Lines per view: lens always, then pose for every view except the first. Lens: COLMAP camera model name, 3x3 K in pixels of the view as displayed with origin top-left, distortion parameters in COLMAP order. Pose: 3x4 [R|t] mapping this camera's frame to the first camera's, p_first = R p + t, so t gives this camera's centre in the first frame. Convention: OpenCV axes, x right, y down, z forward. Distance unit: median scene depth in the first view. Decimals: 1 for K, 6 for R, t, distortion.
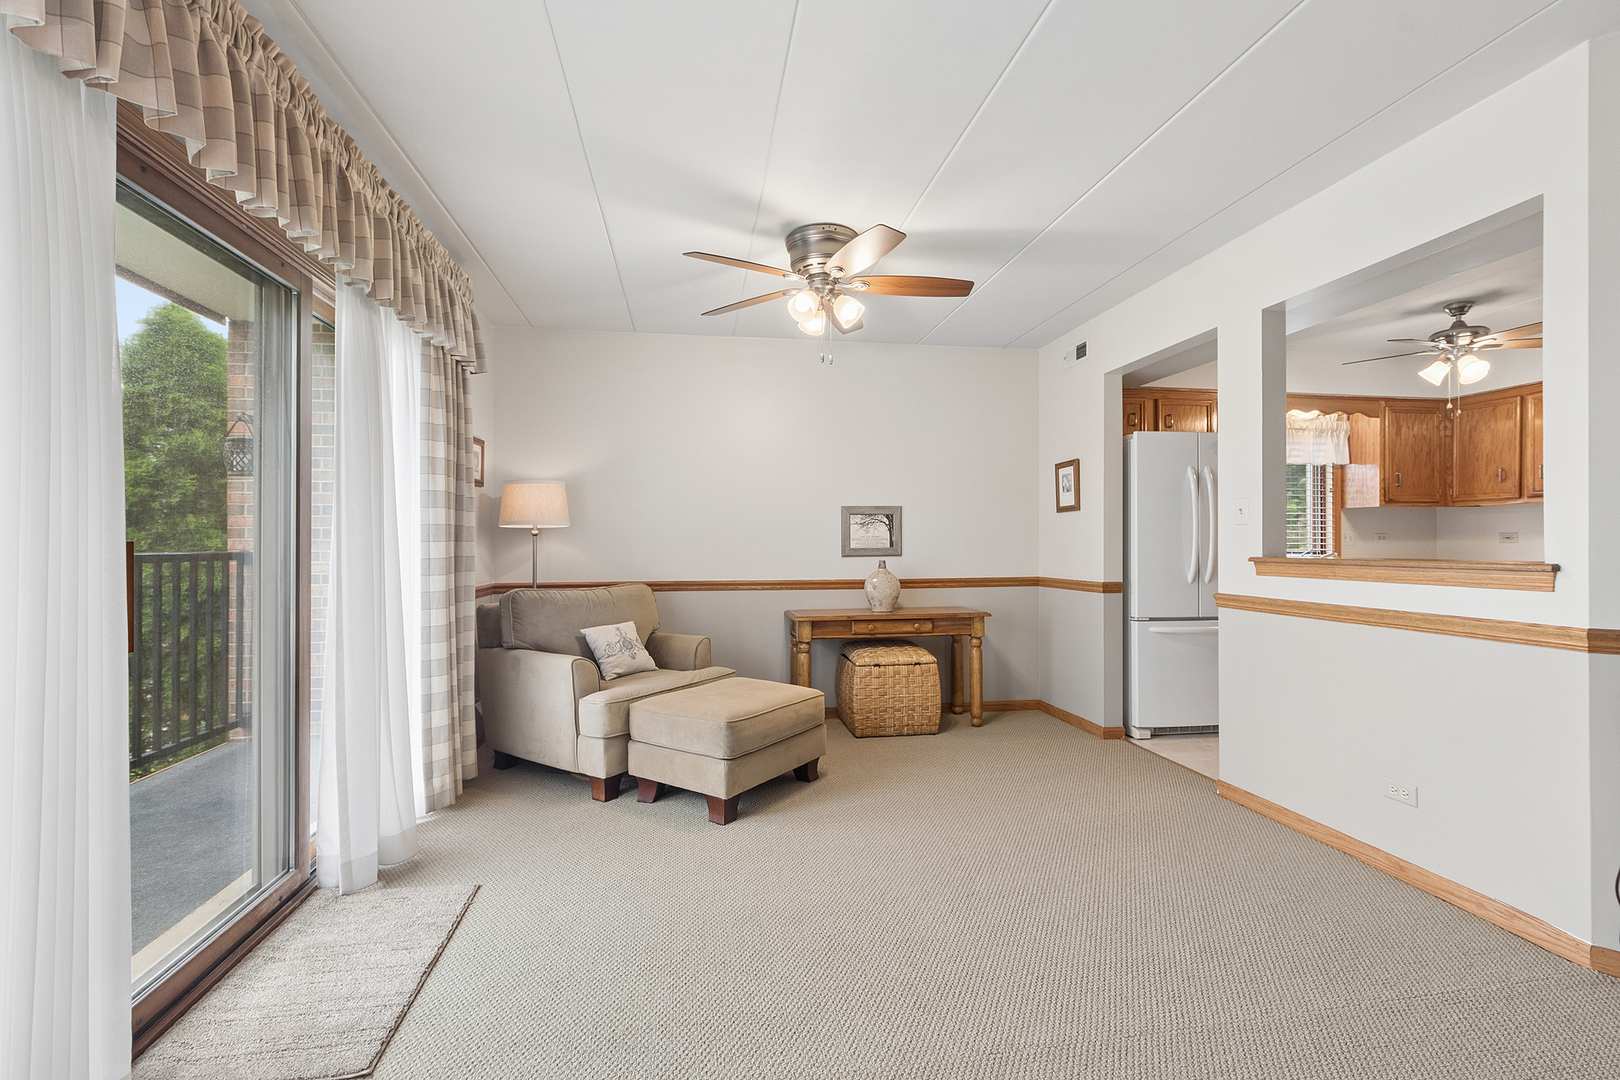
lens RADIAL K [[720.5, 0, 806.6], [0, 720.5, 544.0], [0, 0, 1]] dist [-0.003783, 0.001172]
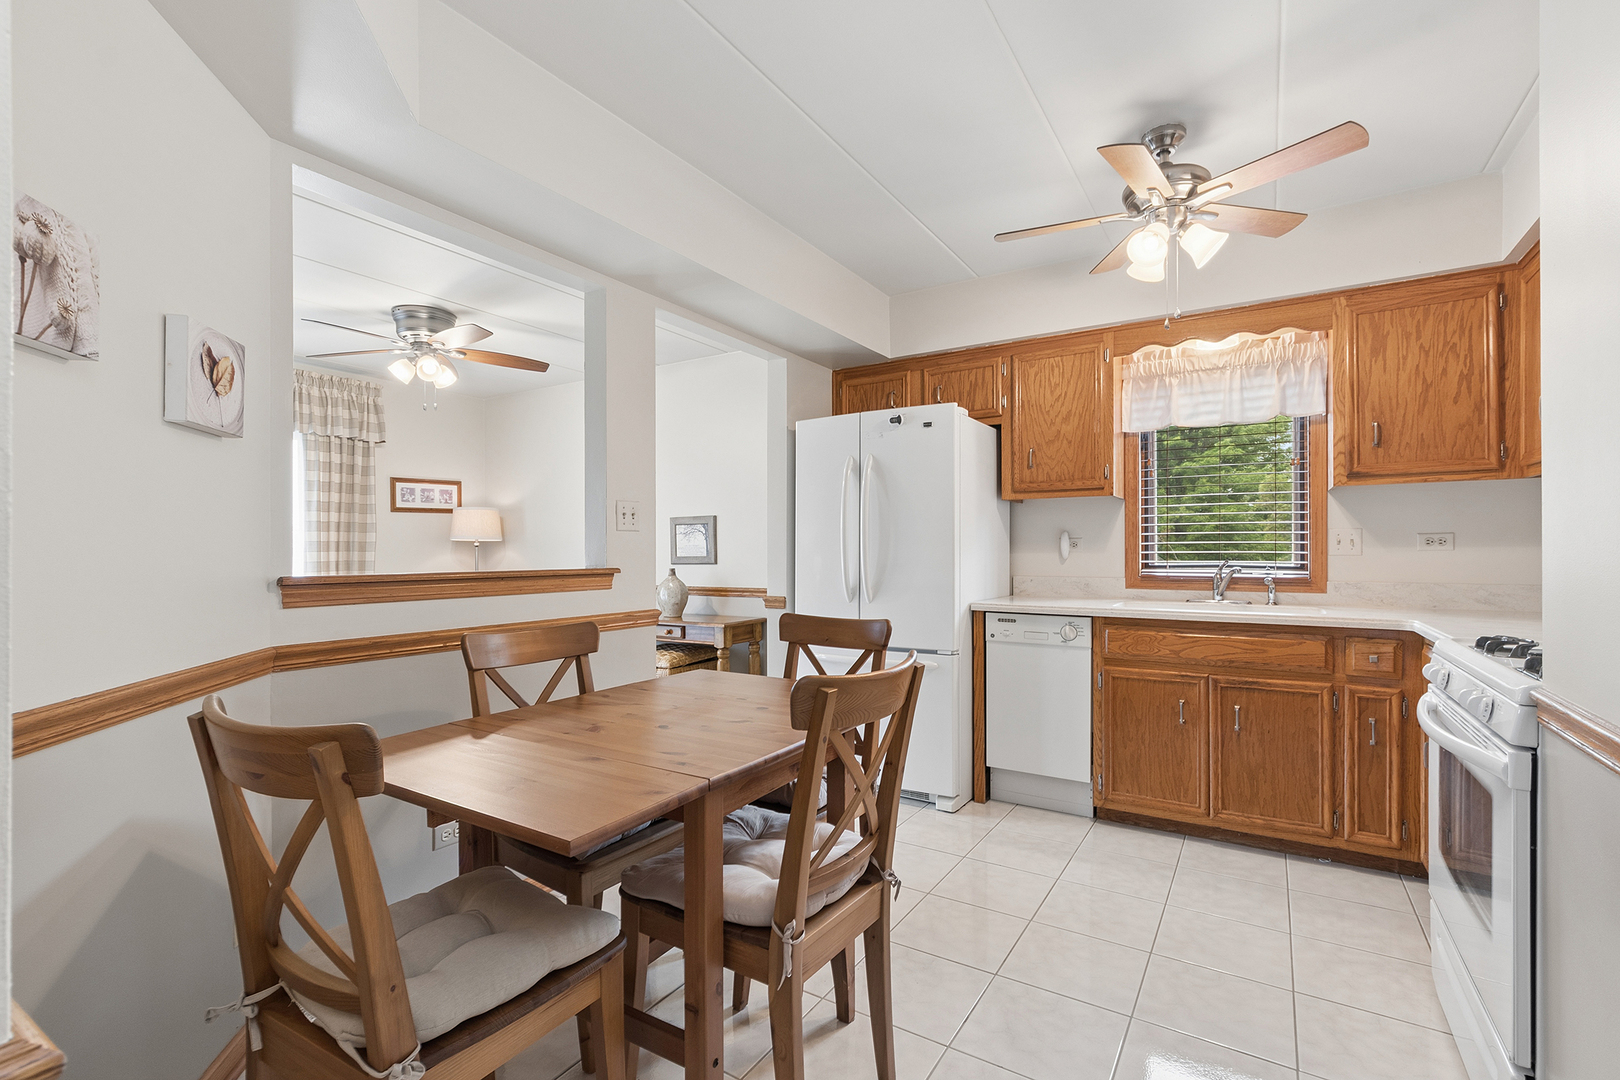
lens RADIAL K [[720.5, 0, 811.1], [0, 720.5, 552.9], [0, 0, 1]] dist [-0.003783, 0.001172]
pose [[0.753642, 0.000974, -0.657284, 1.046488], [0.001613, 0.999993, 0.003330, -0.003164], [0.657283, -0.003570, 0.753635, 0.373693]]
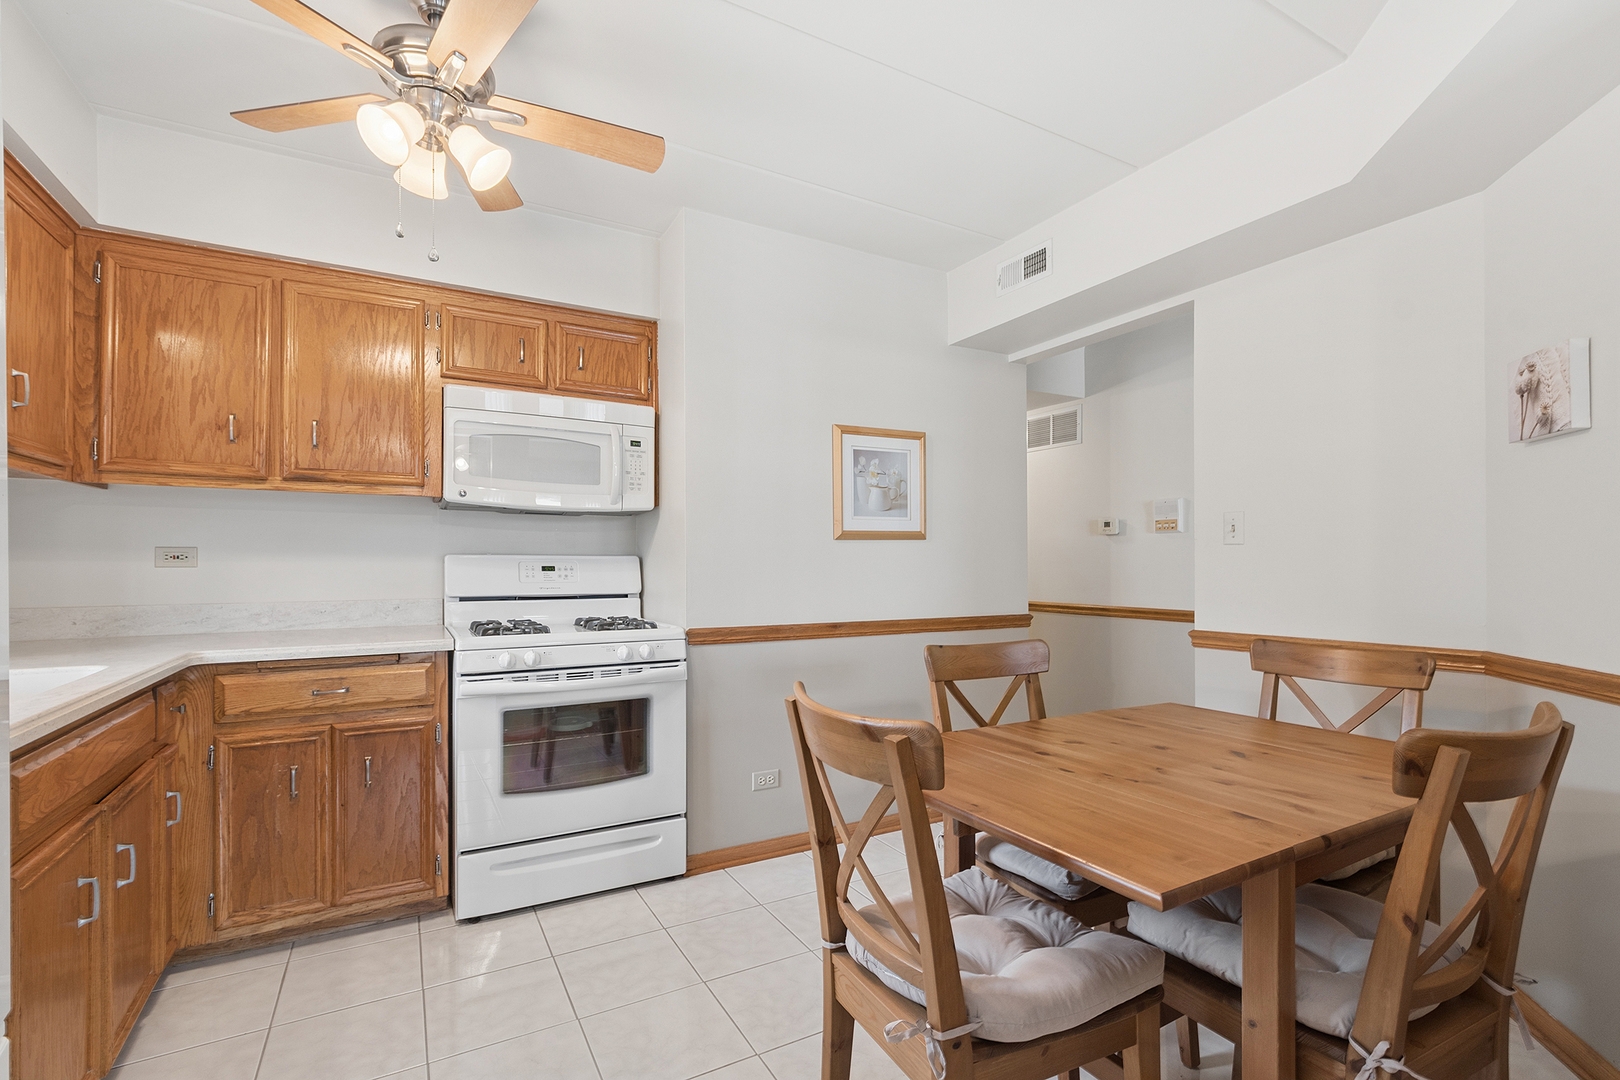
lens RADIAL K [[720.5, 0, 799.3], [0, 720.5, 553.6], [0, 0, 1]] dist [-0.003783, 0.001172]
pose [[-0.332680, 0.009604, 0.942991, 0.438481], [0.002185, 0.999953, -0.009413, -0.006428], [-0.943037, -0.001071, -0.332685, 0.915368]]
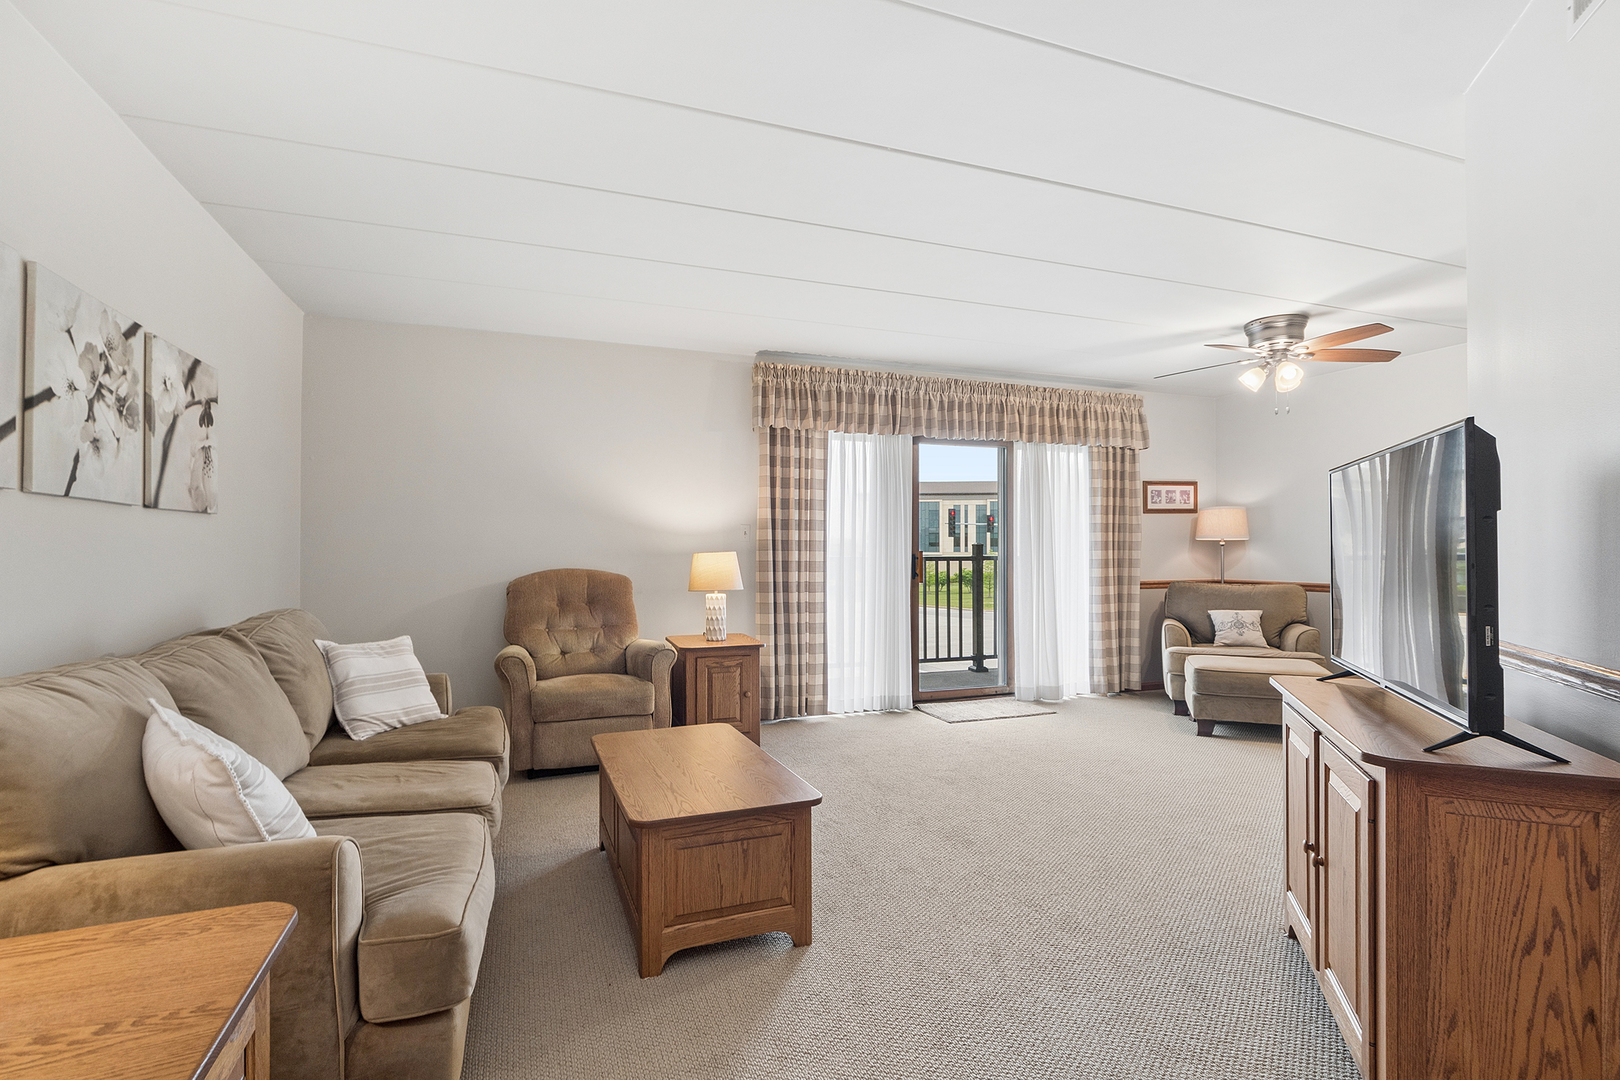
lens RADIAL K [[757.2, 0, 807.4], [0, 757.2, 545.7], [0, 0, 1]] dist [-0.000186, -0.000411]
pose [[0.193430, -0.003823, -0.981107, 0.930281], [-0.001632, 0.999990, -0.004218, -0.003997], [0.981113, 0.002417, 0.193421, -0.086820]]
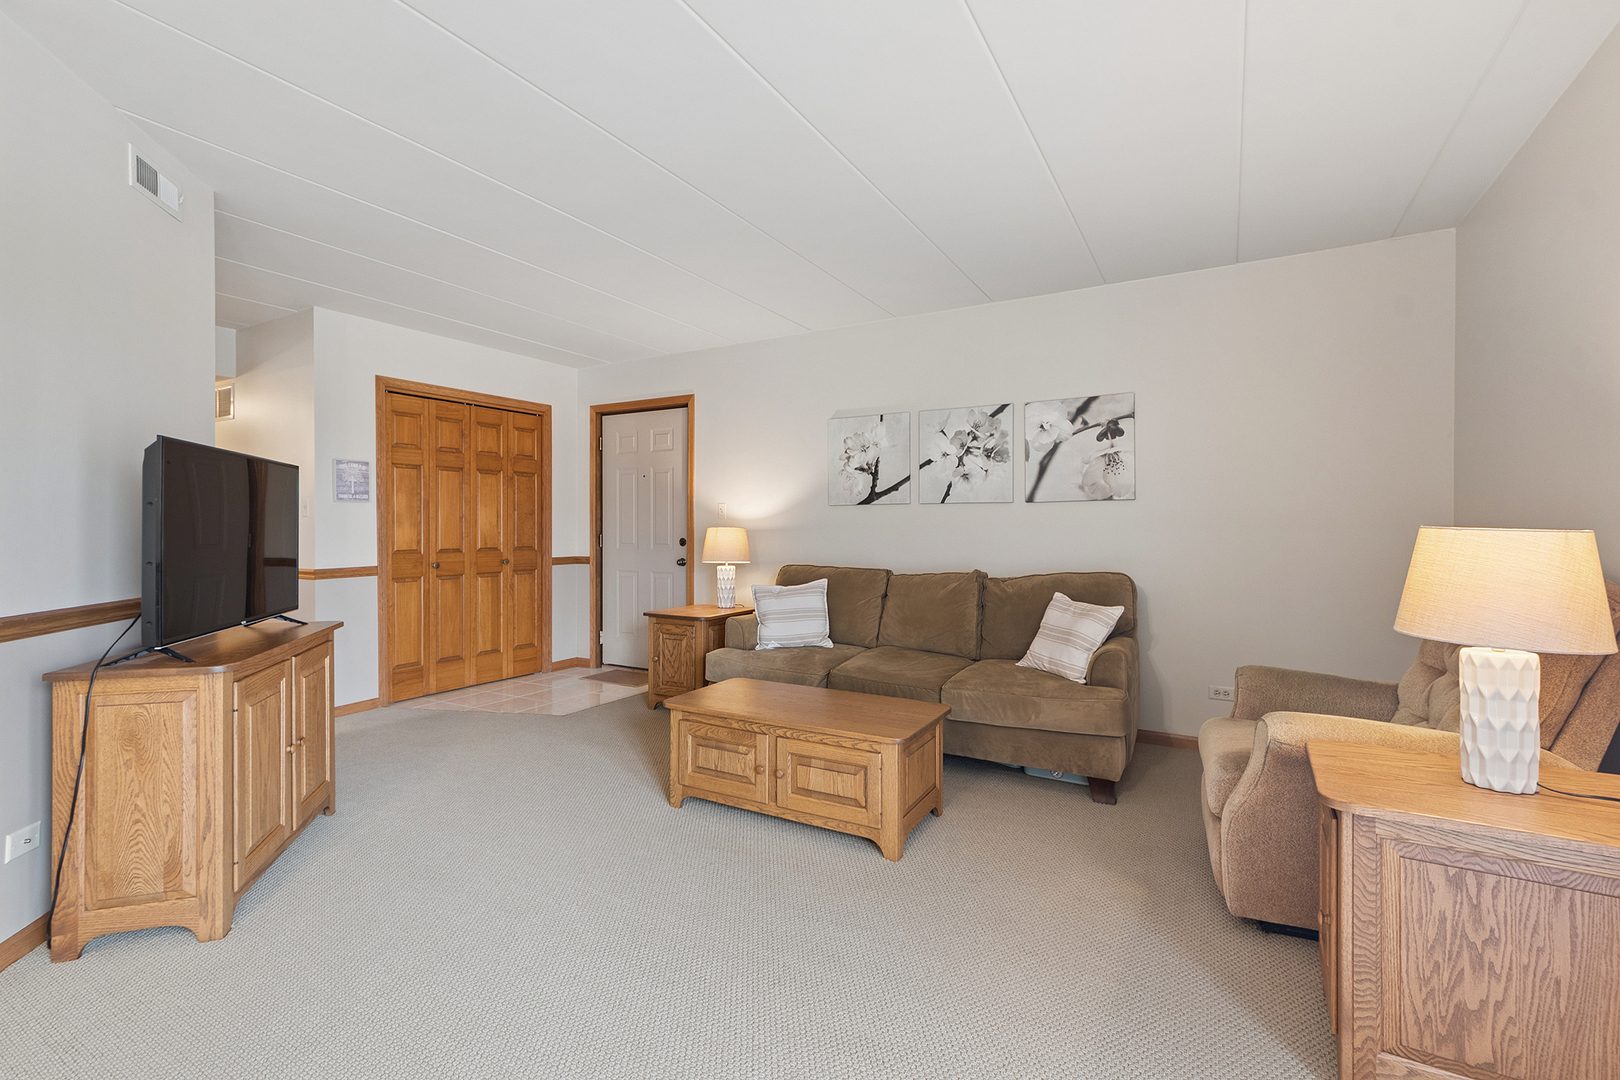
lens RADIAL K [[720.5, 0, 809.3], [0, 720.5, 532.5], [0, 0, 1]] dist [-0.003783, 0.001172]
pose [[-0.776836, -0.001037, 0.629702, -0.149486], [0.002410, 0.999986, 0.004621, 0.000876], [-0.629699, 0.005107, -0.776823, 0.485325]]
